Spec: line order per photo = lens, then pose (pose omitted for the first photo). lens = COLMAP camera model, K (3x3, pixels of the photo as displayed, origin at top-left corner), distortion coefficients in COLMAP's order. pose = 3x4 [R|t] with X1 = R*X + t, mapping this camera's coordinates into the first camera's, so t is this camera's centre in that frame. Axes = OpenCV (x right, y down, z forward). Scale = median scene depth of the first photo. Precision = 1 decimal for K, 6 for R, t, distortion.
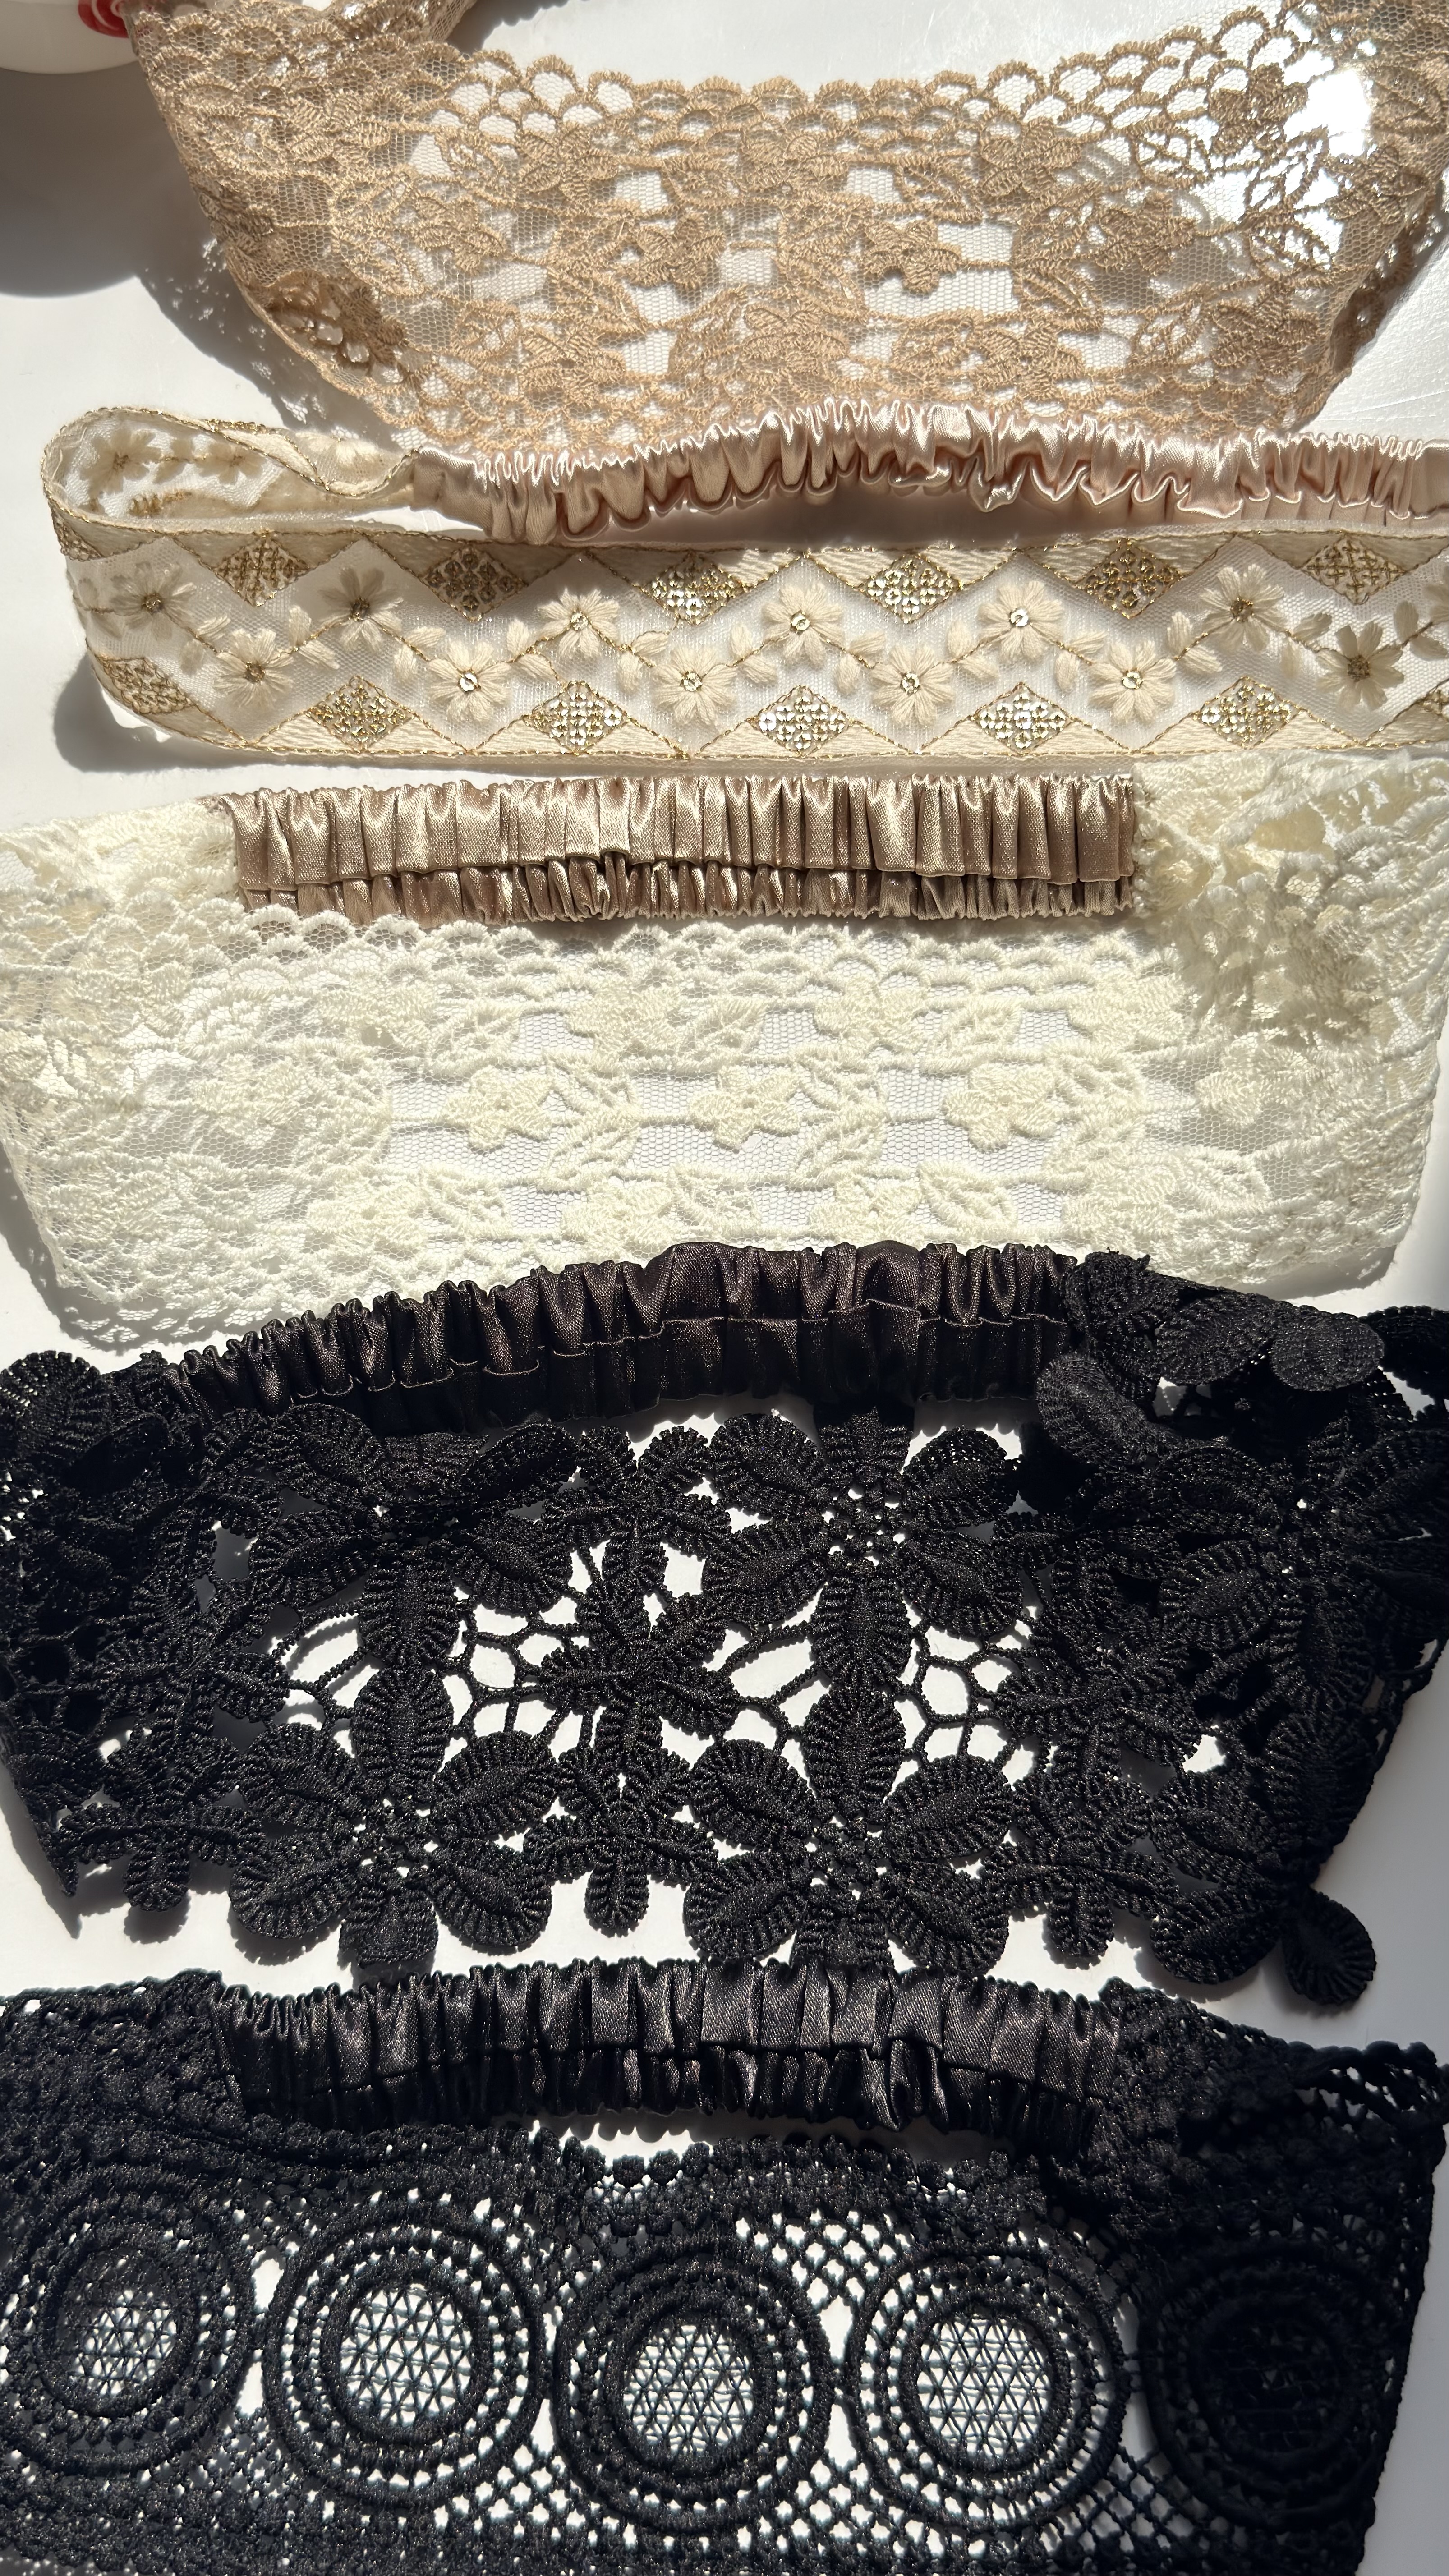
lens RADIAL K [[2632.8, 0, 724.5], [0, 2632.8, 1288.0], [0, 0, 1]] dist [0.272259, -0.701019]
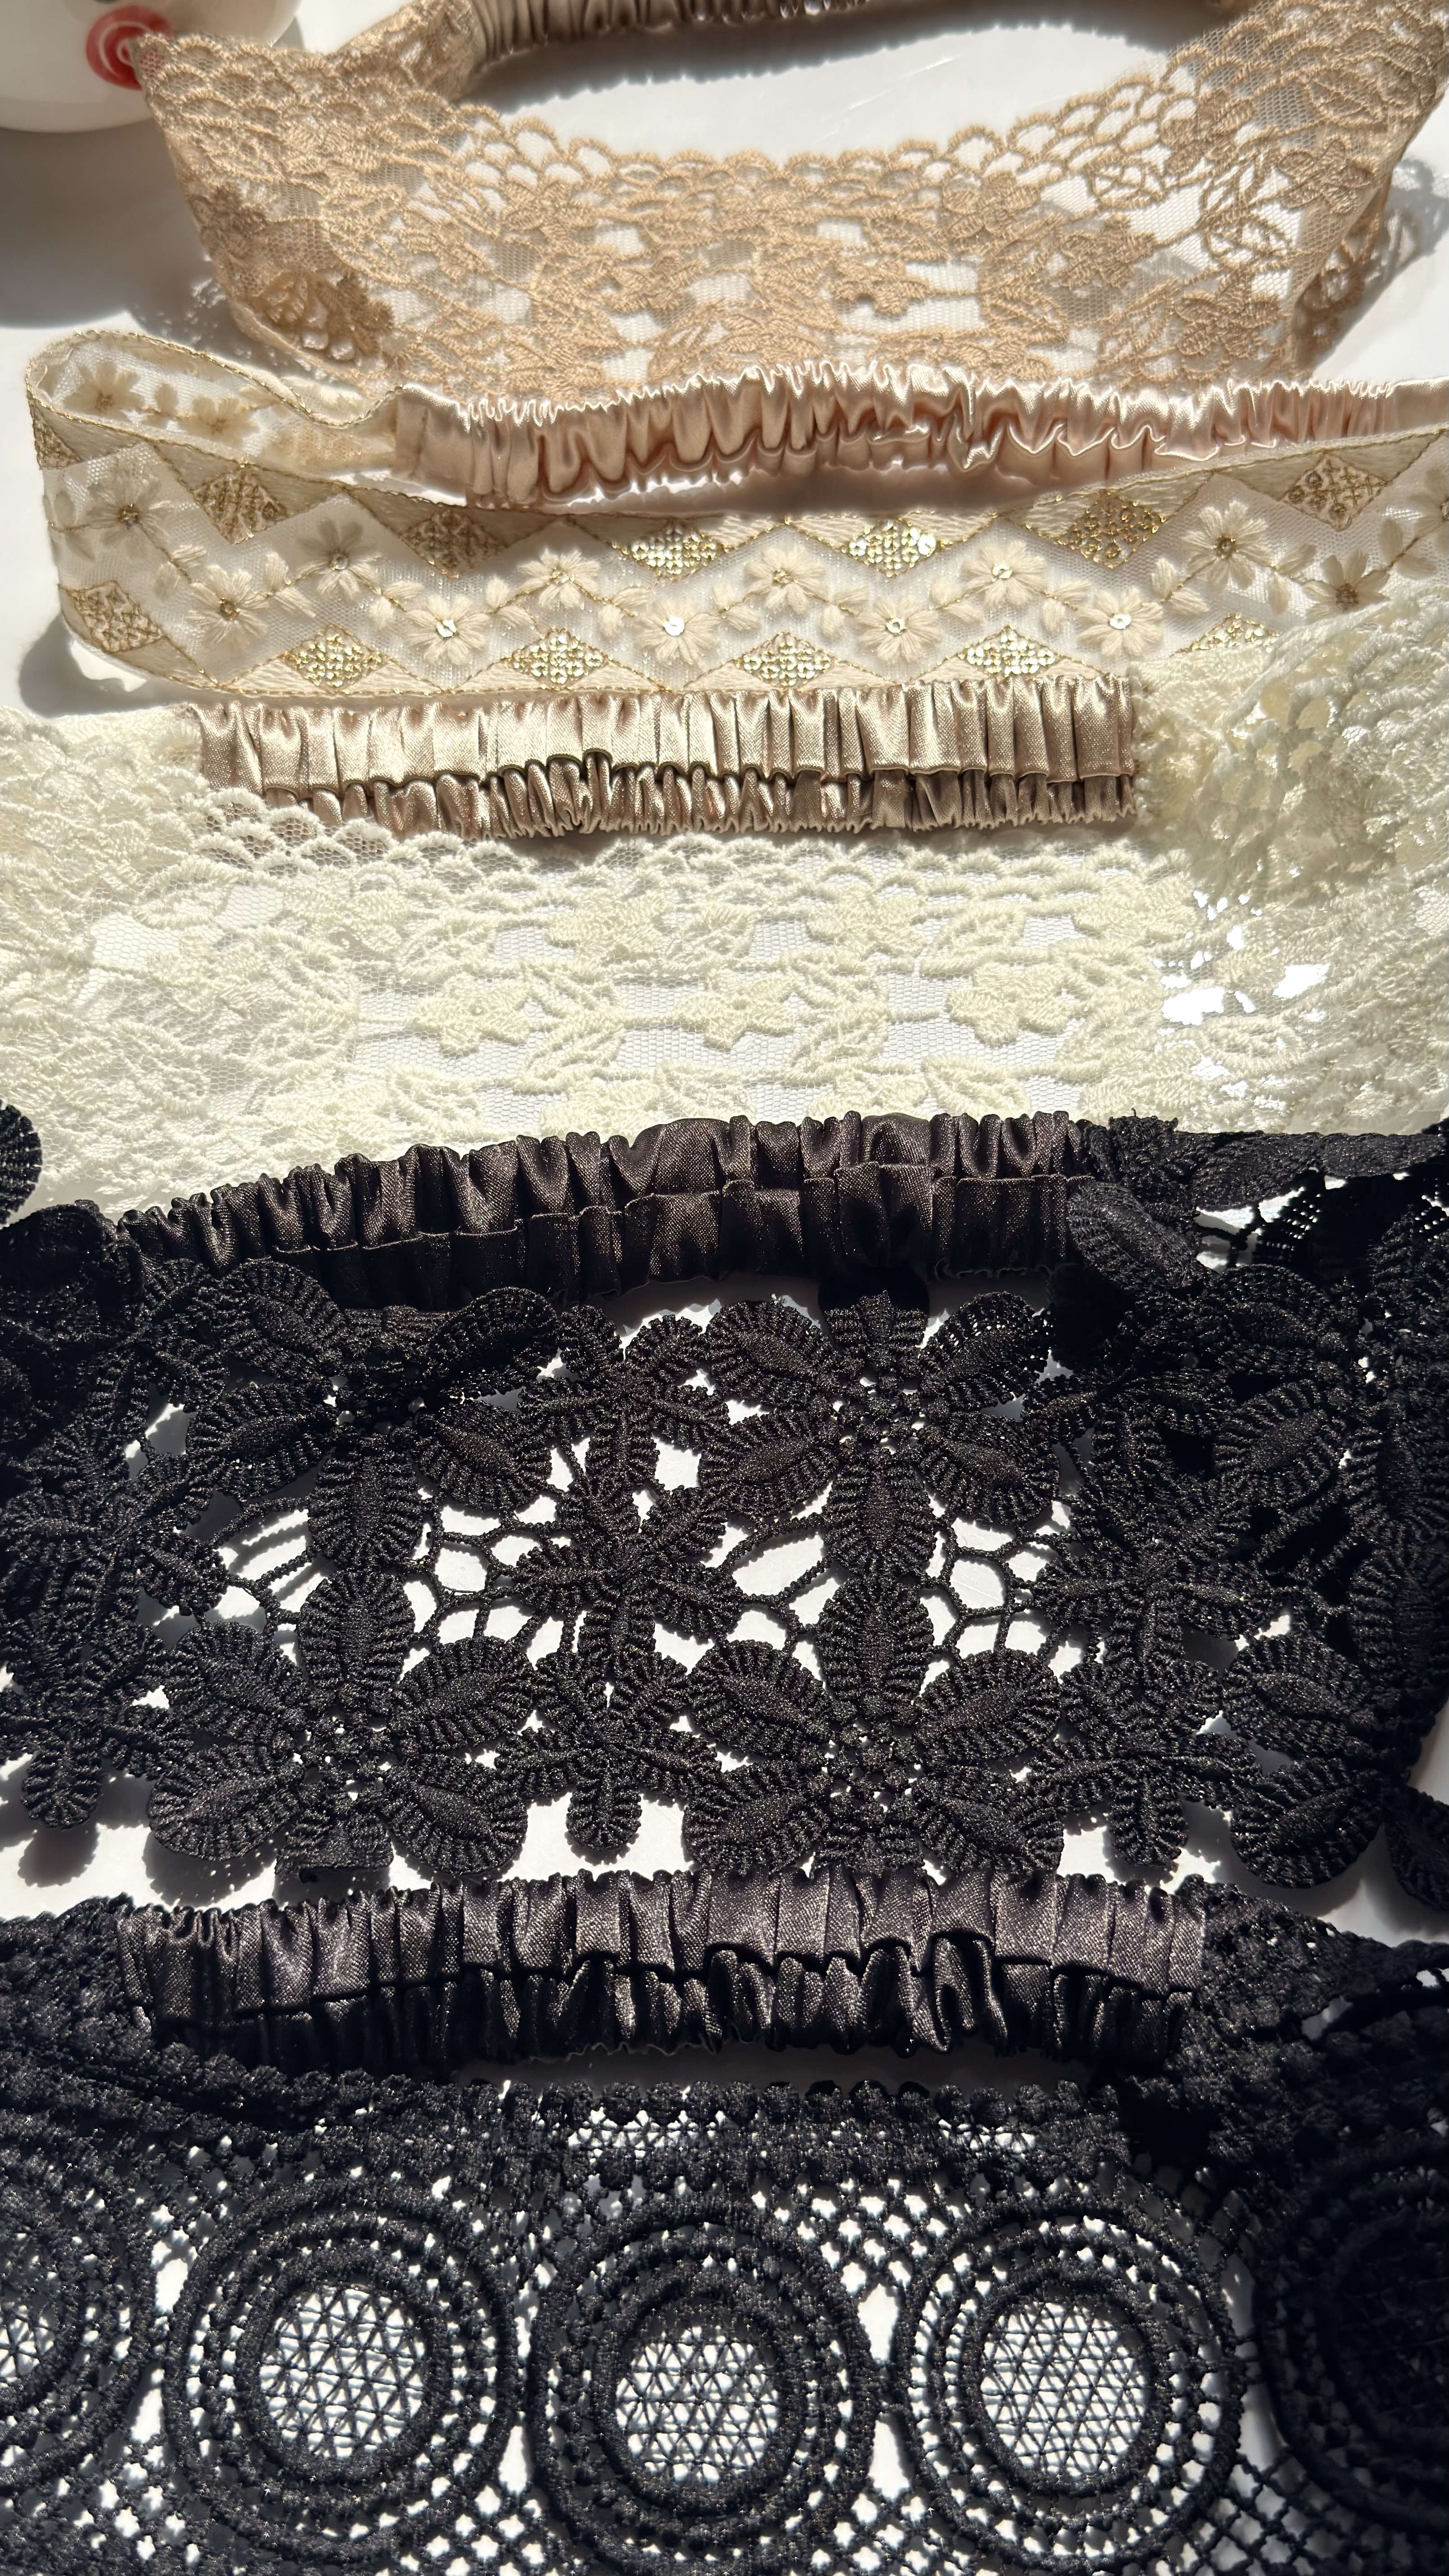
lens RADIAL K [[2632.8, 0, 724.5], [0, 2632.8, 1288.0], [0, 0, 1]] dist [0.272259, -0.701019]
pose [[0.999608, -0.006842, 0.027165, -0.023175], [0.014412, 0.957146, -0.289247, 0.305747], [-0.024022, 0.289525, 0.956869, 0.131406]]
